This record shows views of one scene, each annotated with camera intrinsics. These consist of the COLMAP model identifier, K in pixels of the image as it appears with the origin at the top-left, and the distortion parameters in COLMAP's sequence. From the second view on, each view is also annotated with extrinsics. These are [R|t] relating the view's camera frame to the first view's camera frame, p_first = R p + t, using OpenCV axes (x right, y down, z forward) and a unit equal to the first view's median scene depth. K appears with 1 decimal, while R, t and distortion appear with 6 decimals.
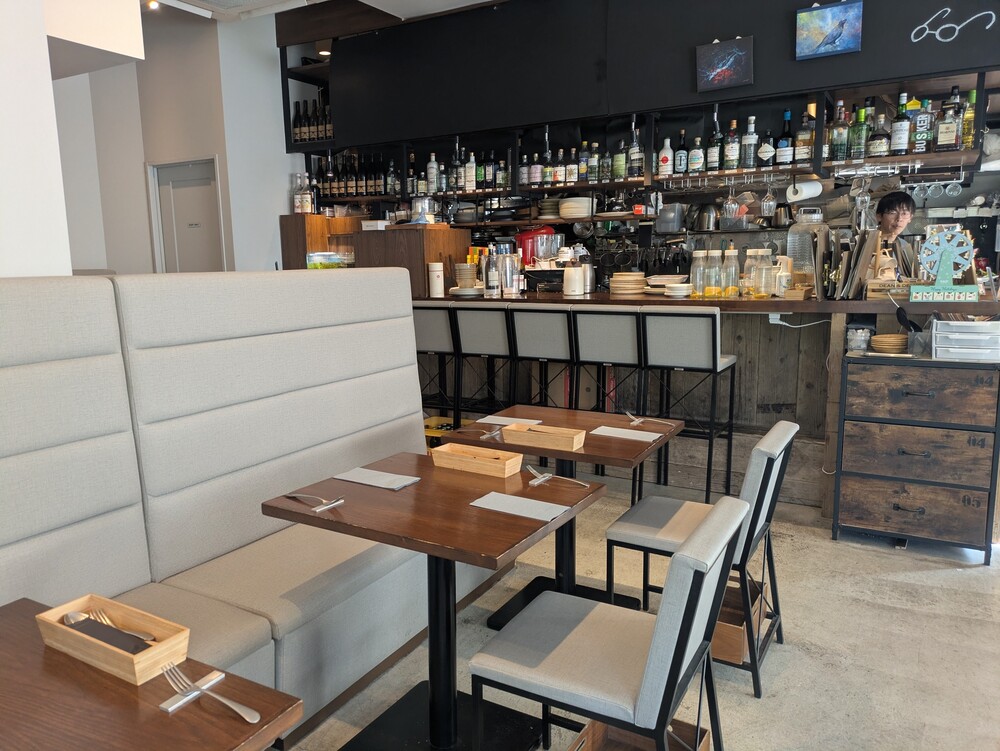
lens RADIAL K [[734.4, 0, 477.9], [0, 734.4, 382.3], [0, 0, 1]] dist [0.049809, -0.045455]
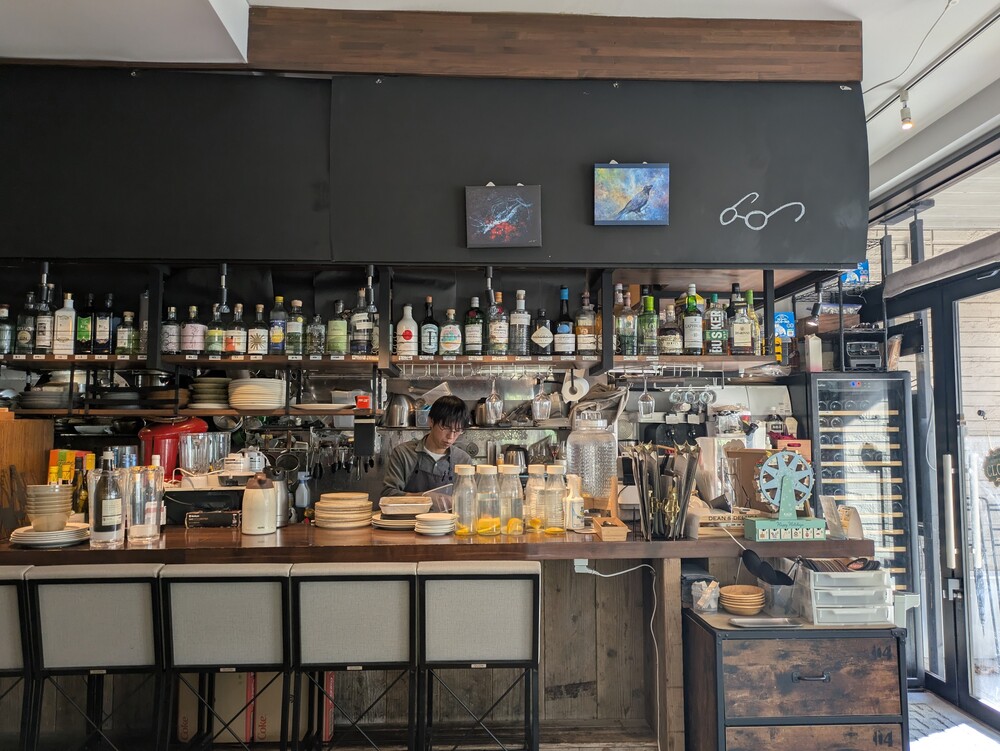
lens RADIAL K [[734.4, 0, 477.9], [0, 734.4, 382.3], [0, 0, 1]] dist [0.049809, -0.045455]
pose [[0.832186, 0.051064, 0.552140, -0.070857], [0.079155, 0.974613, -0.209438, -0.110193], [-0.548818, 0.217996, 0.807017, 0.426032]]
